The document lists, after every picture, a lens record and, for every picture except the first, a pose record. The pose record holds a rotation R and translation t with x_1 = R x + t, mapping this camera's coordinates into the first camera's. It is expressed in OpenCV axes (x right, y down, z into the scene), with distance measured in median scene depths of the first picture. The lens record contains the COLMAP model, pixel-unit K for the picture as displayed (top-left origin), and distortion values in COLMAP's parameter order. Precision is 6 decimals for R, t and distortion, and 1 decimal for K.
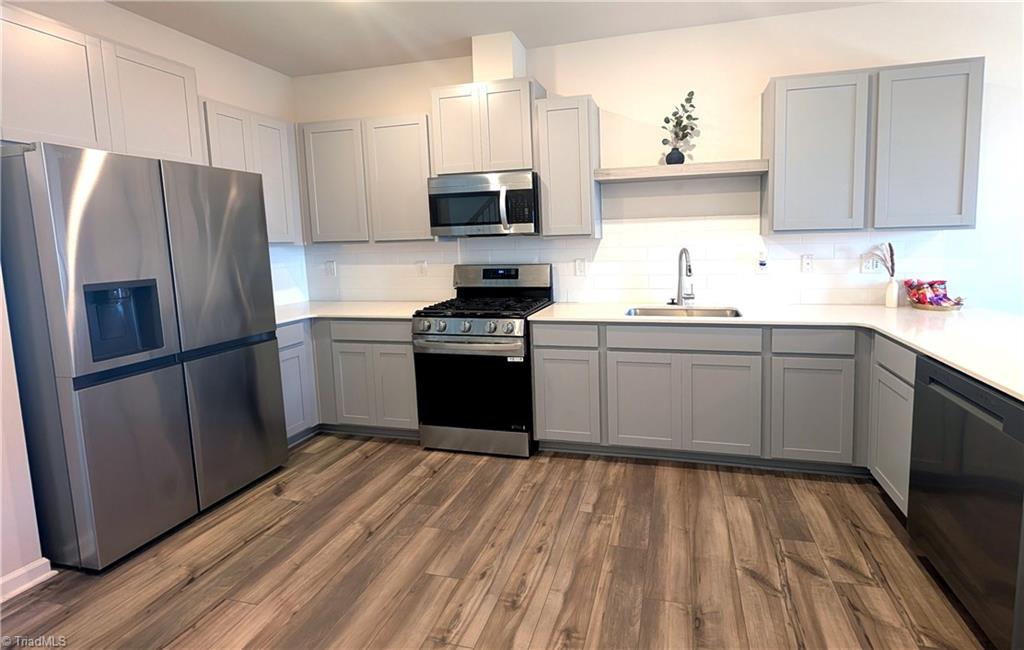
lens RADIAL K [[435.0, 0, 580.5], [0, 435.0, 278.5], [0, 0, 1]] dist [0.001575, 0.000221]
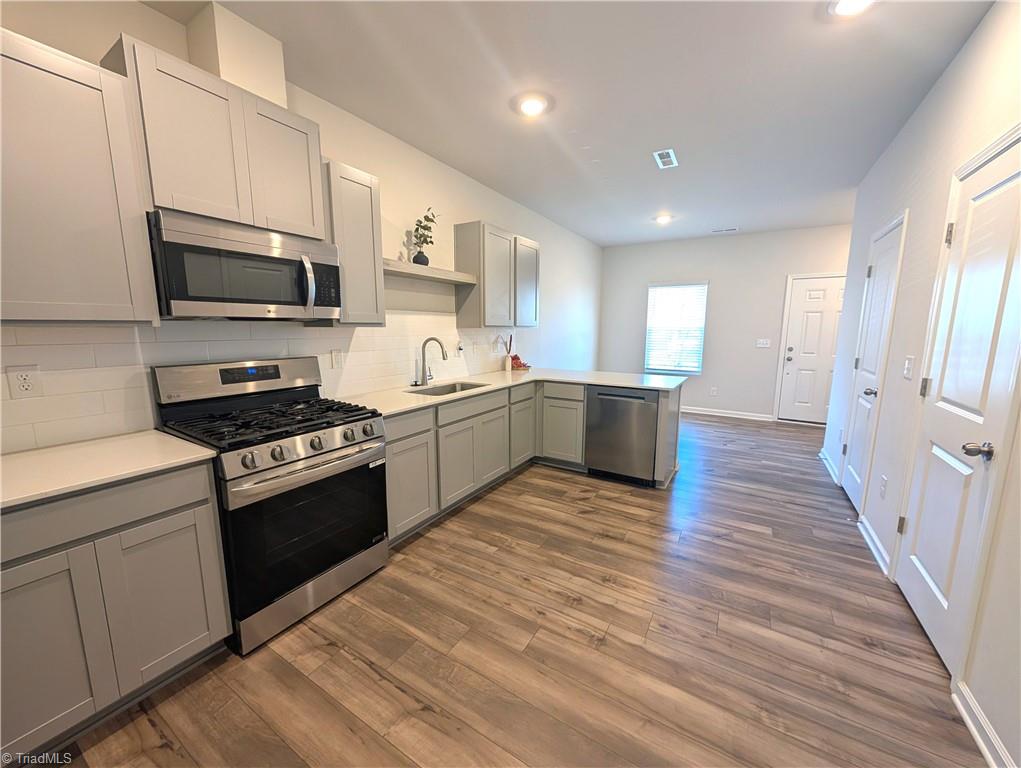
lens RADIAL K [[388.4, 0, 511.4], [0, 388.4, 386.4], [0, 0, 1]] dist [-0.000383, -0.000076]
pose [[0.319681, -0.116947, 0.940280, -0.861059], [0.070688, 0.992532, 0.099413, -0.031417], [-0.944885, 0.034686, 0.325561, 0.522060]]
